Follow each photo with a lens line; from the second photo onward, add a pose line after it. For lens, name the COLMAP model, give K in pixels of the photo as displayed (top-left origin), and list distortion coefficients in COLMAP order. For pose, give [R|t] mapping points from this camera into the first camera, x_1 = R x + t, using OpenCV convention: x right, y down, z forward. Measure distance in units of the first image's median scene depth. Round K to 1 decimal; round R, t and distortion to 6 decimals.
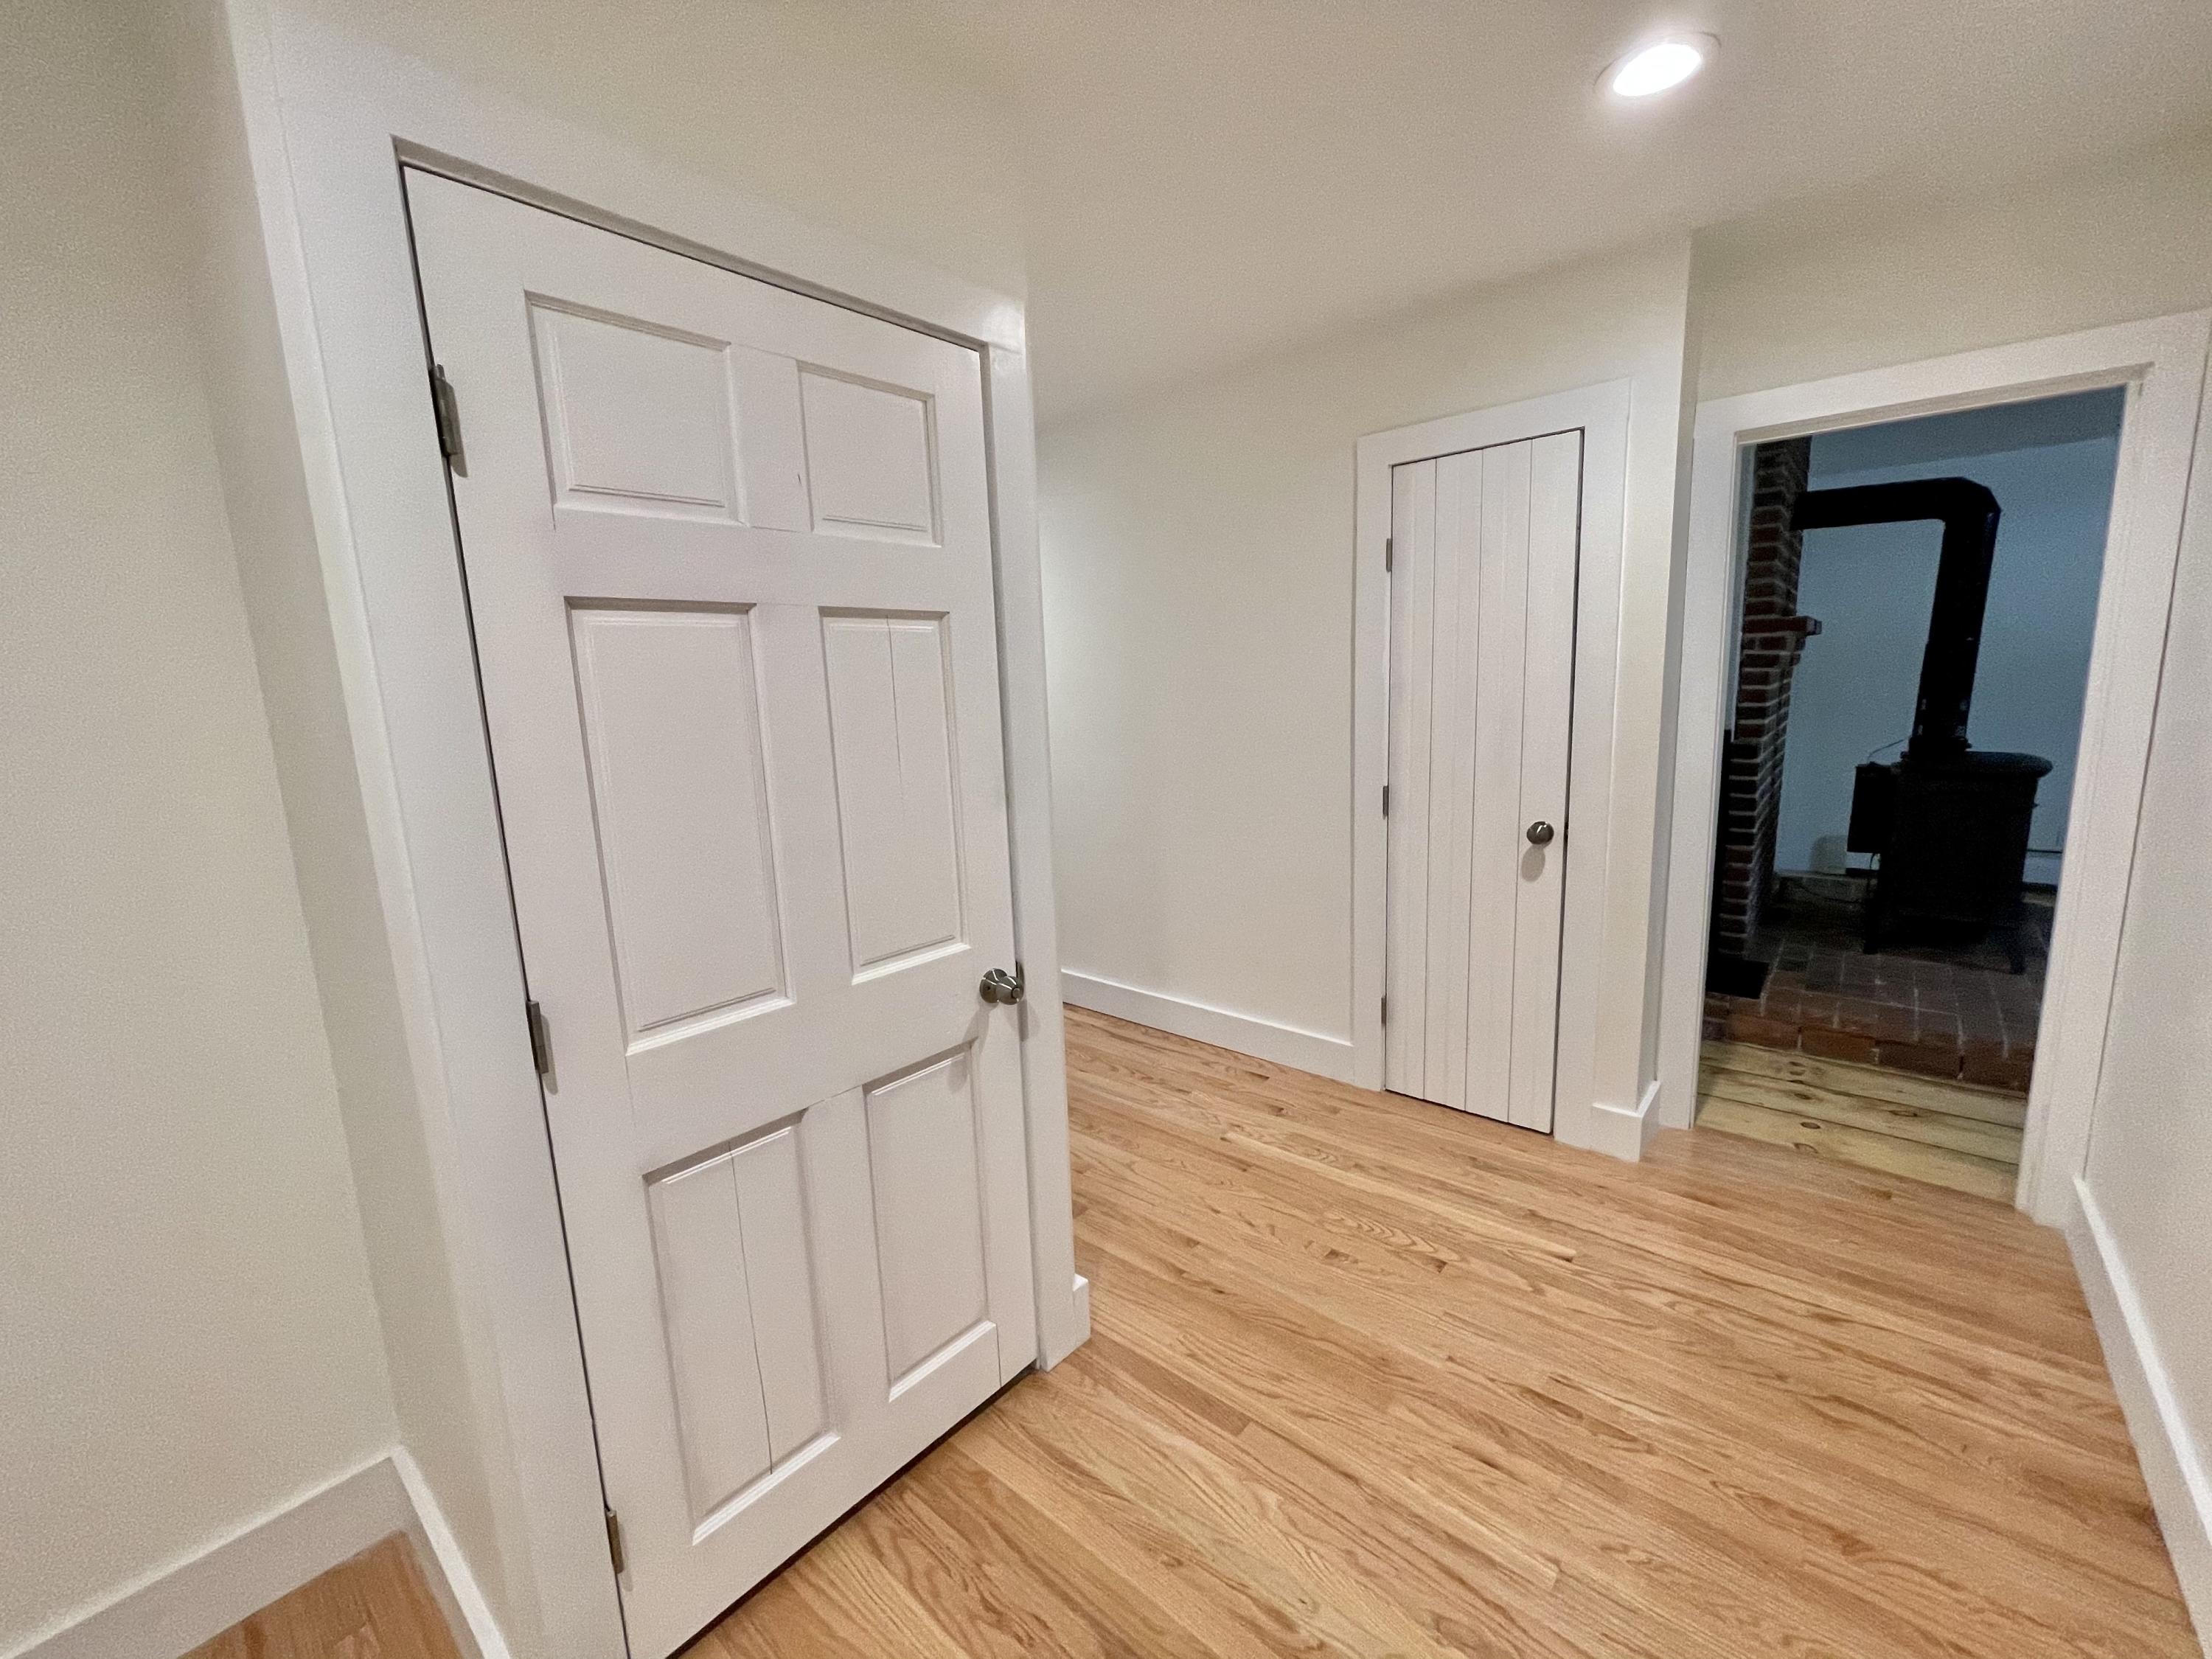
lens RADIAL K [[886.8, 0, 1106.0], [0, 886.8, 829.5], [0, 0, 1]] dist [0.001497, 0.000130]
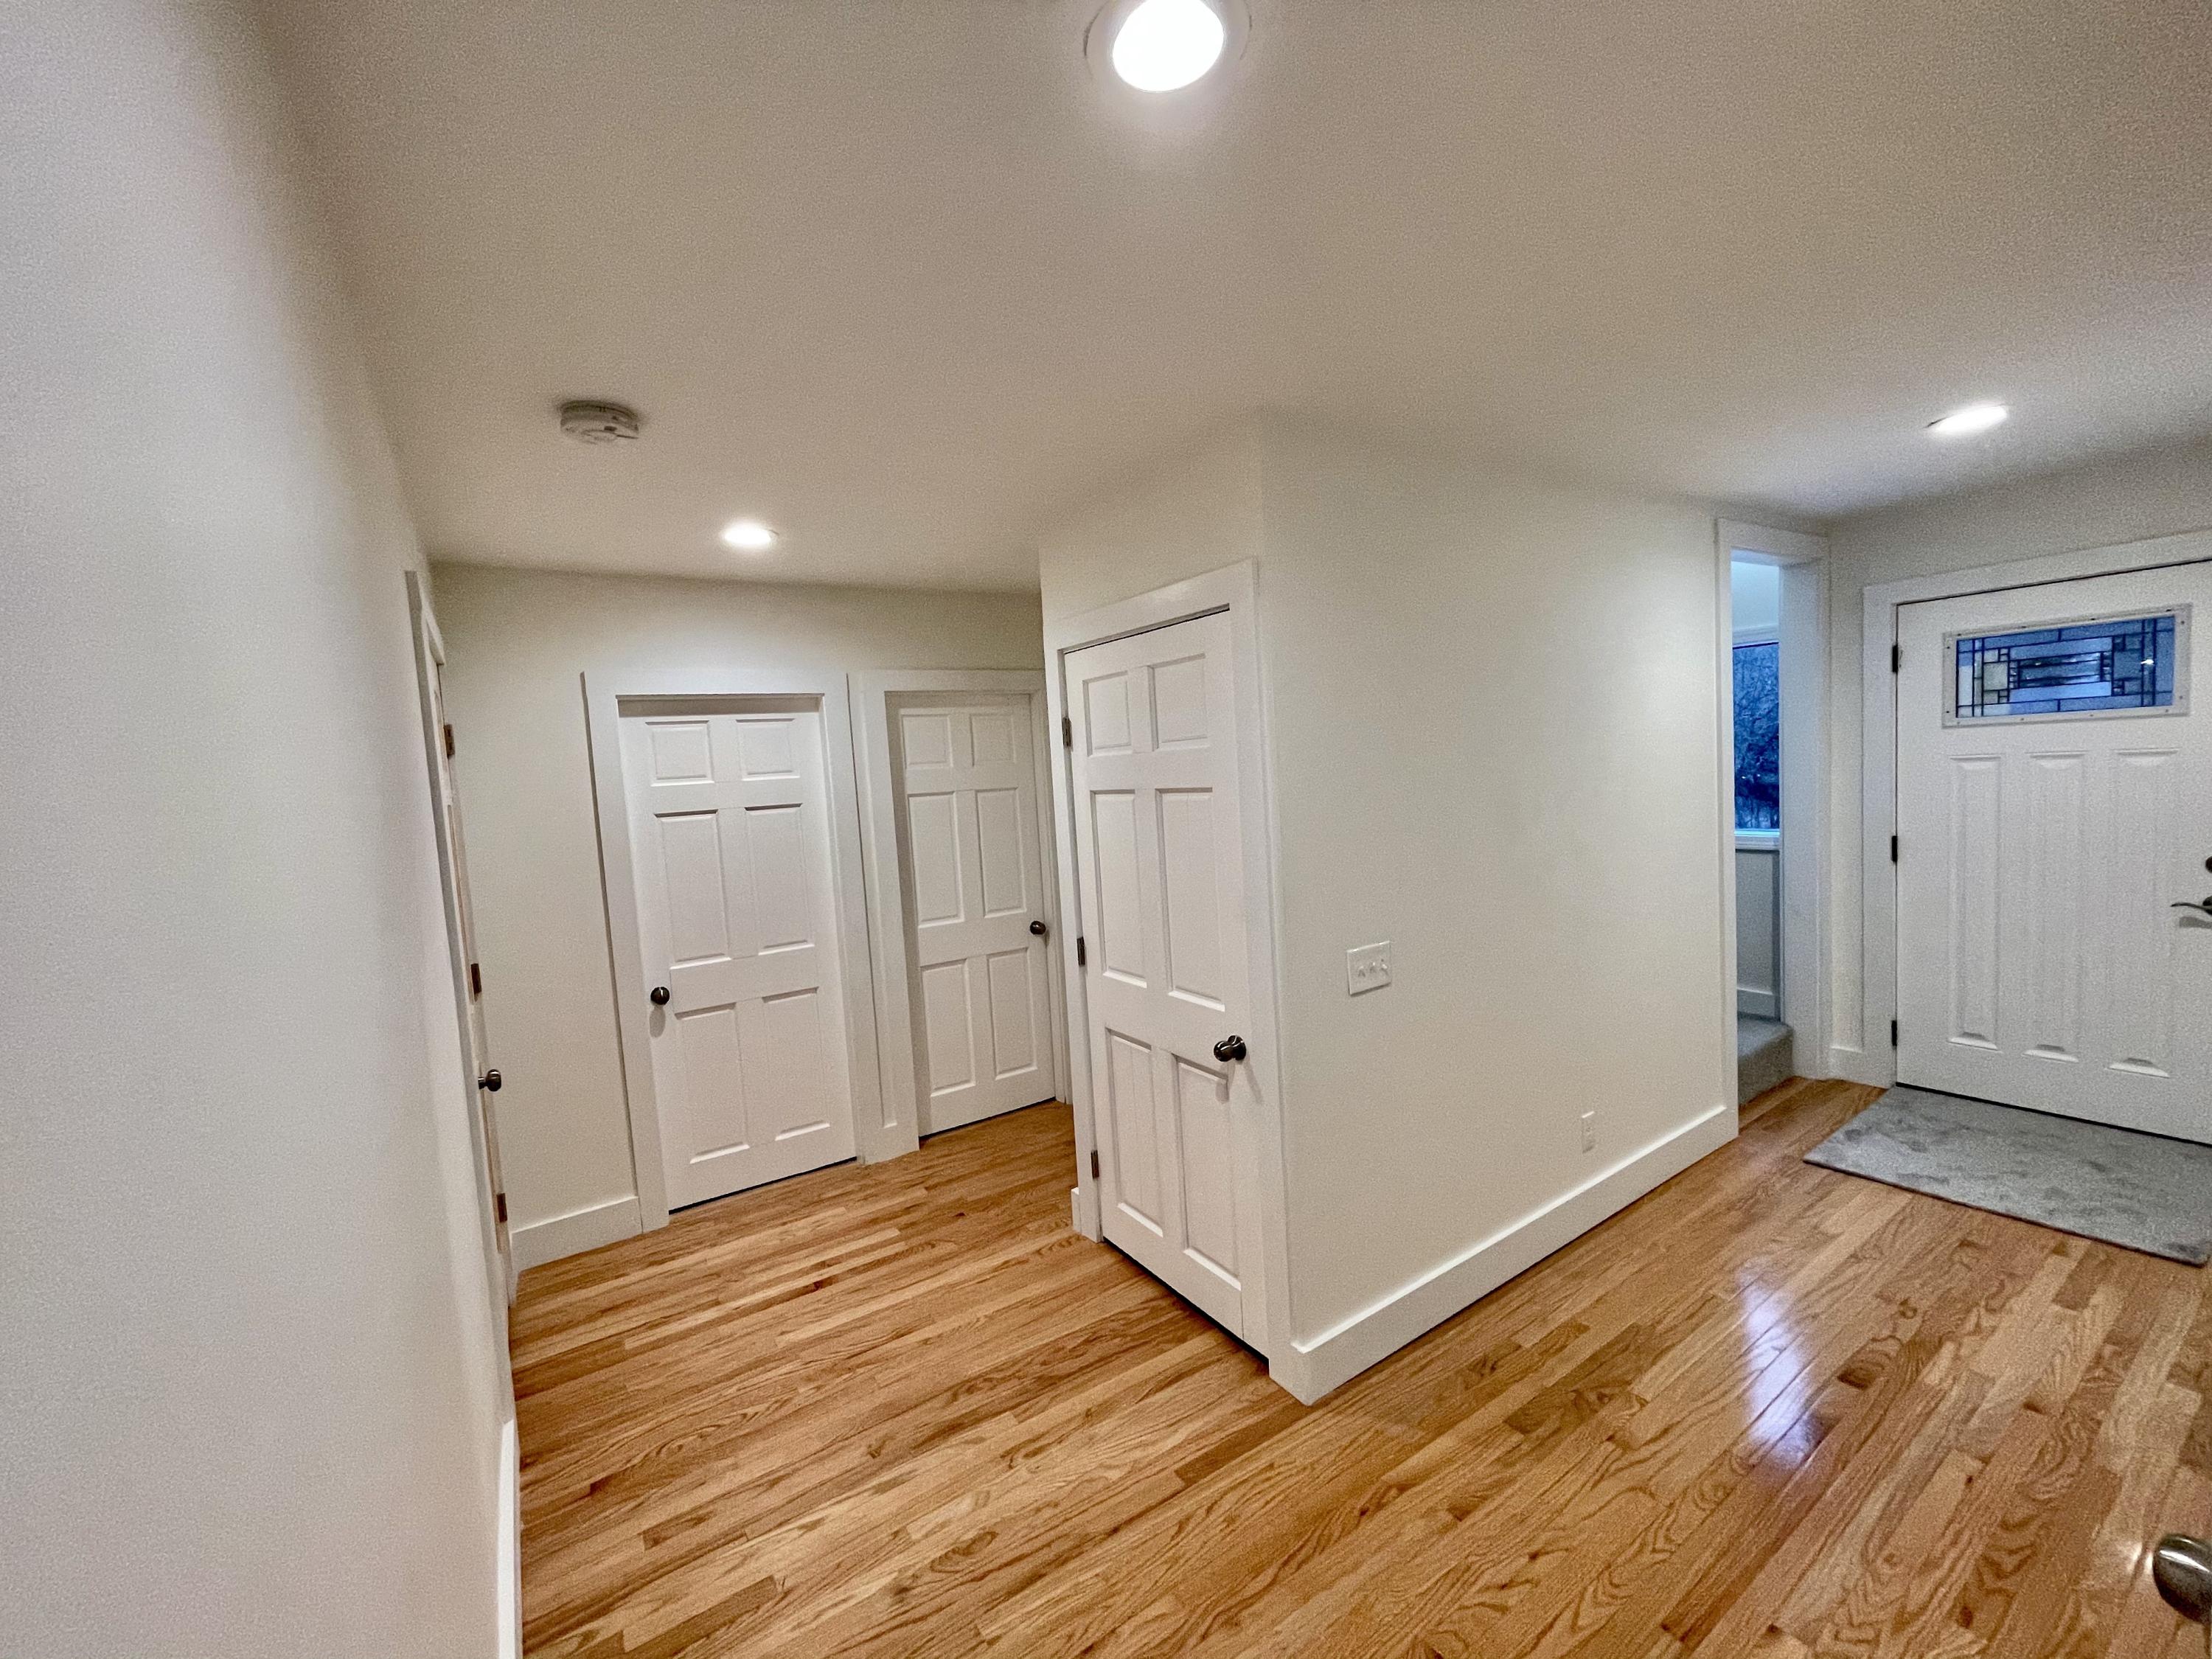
lens RADIAL K [[892.6, 0, 1088.0], [0, 892.6, 828.7], [0, 0, 1]] dist [0.002770, 0.000070]
pose [[-0.262686, 0.124167, -0.956859, 1.355533], [-0.087720, 0.984505, 0.151836, -0.389807], [0.960886, 0.123821, -0.247724, 1.182090]]
